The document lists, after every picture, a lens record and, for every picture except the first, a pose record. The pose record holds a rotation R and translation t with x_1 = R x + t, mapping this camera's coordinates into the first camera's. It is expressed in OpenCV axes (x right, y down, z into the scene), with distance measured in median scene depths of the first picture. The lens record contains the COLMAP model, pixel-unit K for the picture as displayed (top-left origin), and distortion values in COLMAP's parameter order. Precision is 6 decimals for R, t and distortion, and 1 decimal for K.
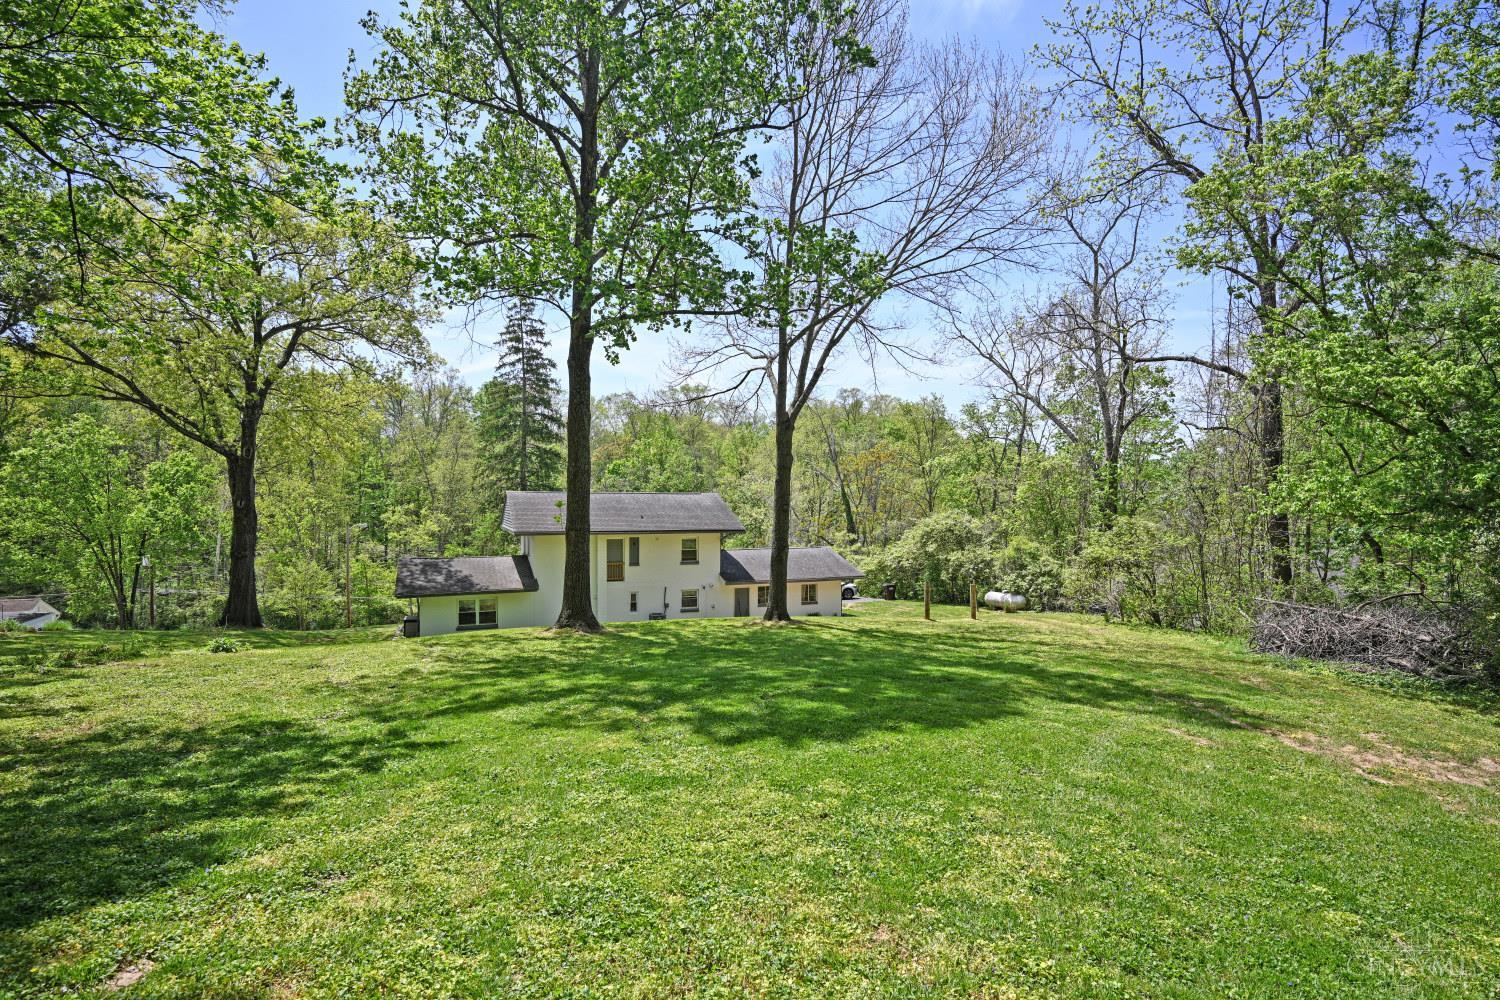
lens RADIAL K [[772.6, 0, 750.0], [0, 772.6, 500.0], [0, 0, 1]] dist [-0.002488, -0.000215]
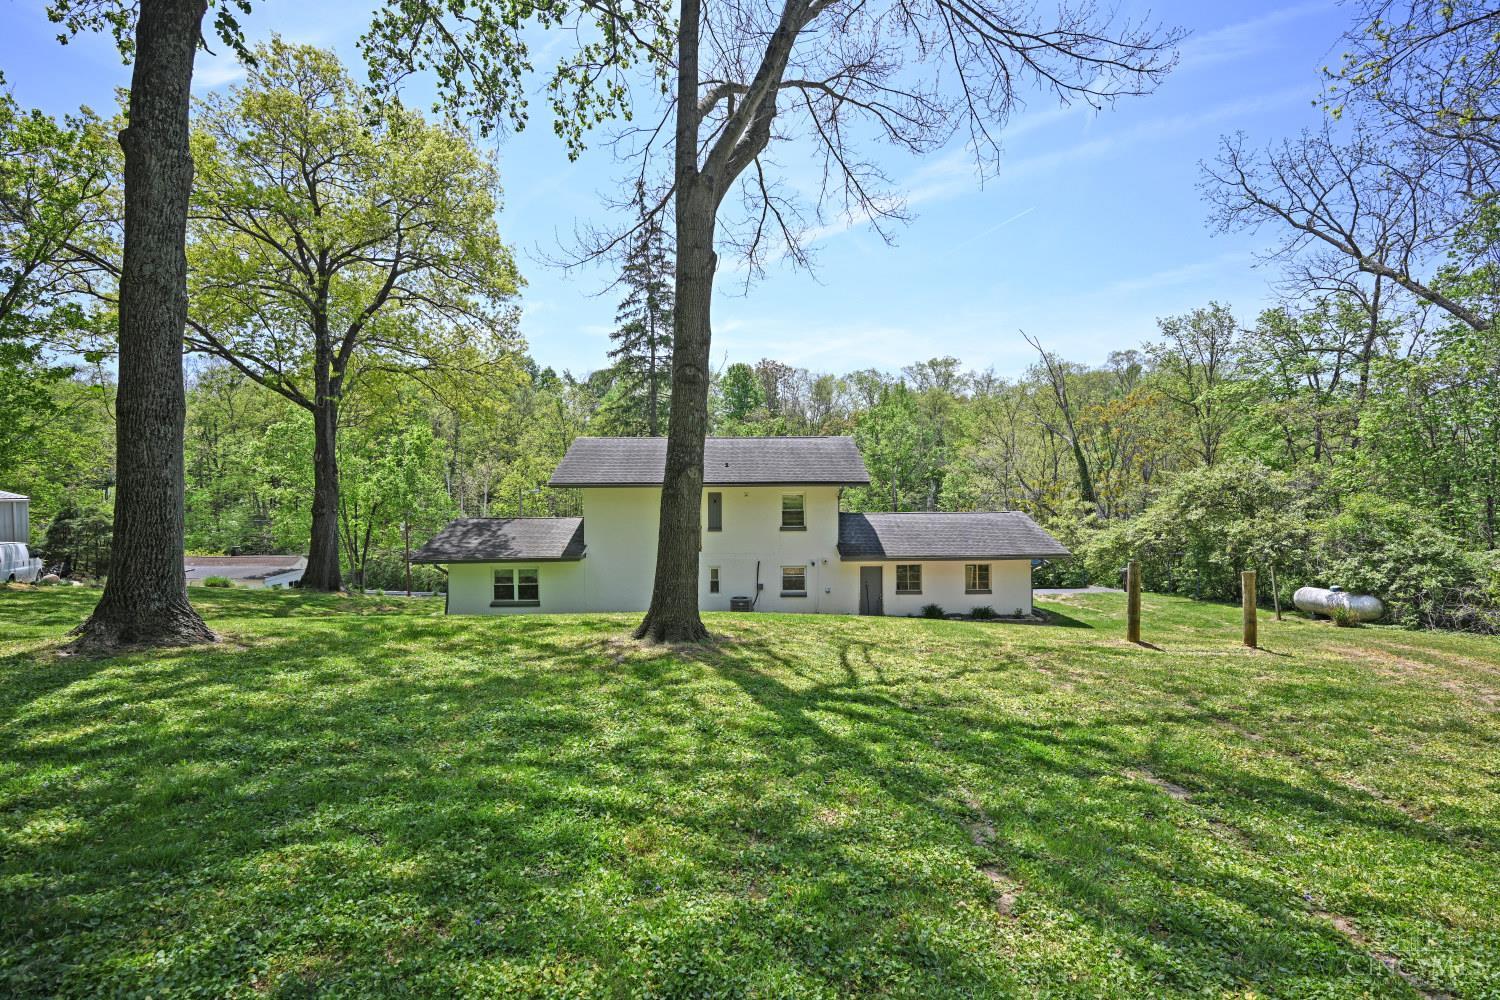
lens RADIAL K [[710.4, 0, 746.6], [0, 710.4, 494.9], [0, 0, 1]] dist [-0.000055, 0.000475]
pose [[0.930334, -0.003660, -0.366695, 0.113673], [0.009113, 0.999872, 0.013140, 0.037383], [0.366600, -0.015567, 0.930248, 0.339634]]
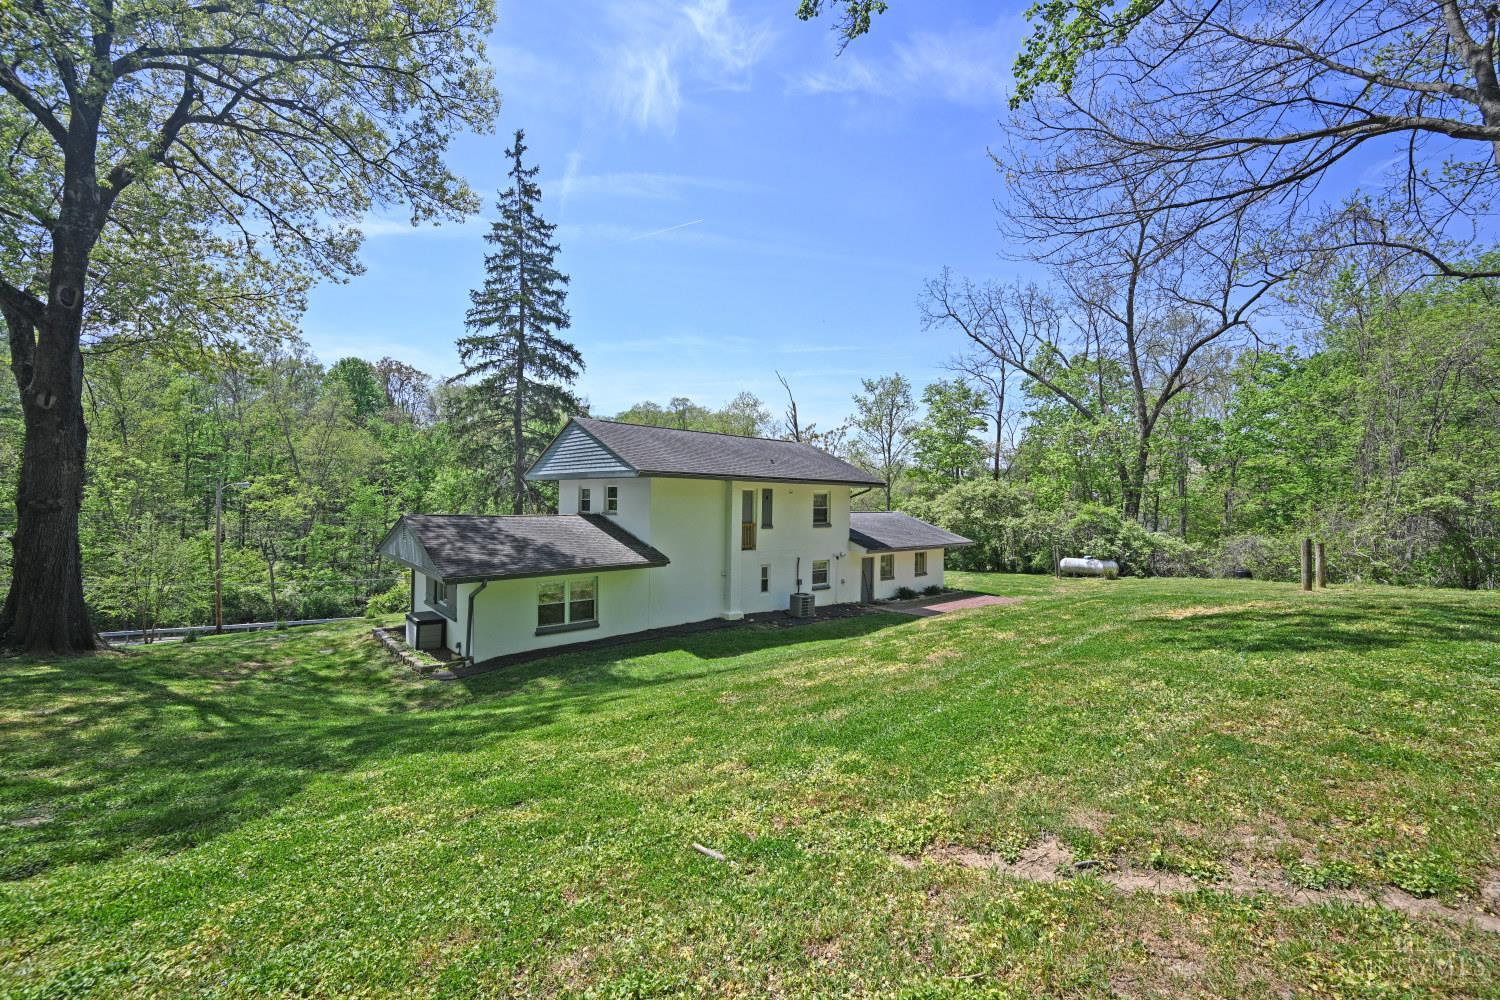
lens RADIAL K [[591.1, 0, 749.6], [0, 591.1, 502.6], [0, 0, 1]] dist [0.000352, -0.000097]
pose [[0.948003, 0.011979, 0.318037, -0.304205], [-0.015084, 0.999860, 0.007304, 0.051128], [-0.317905, -0.011721, 0.948050, 0.431501]]
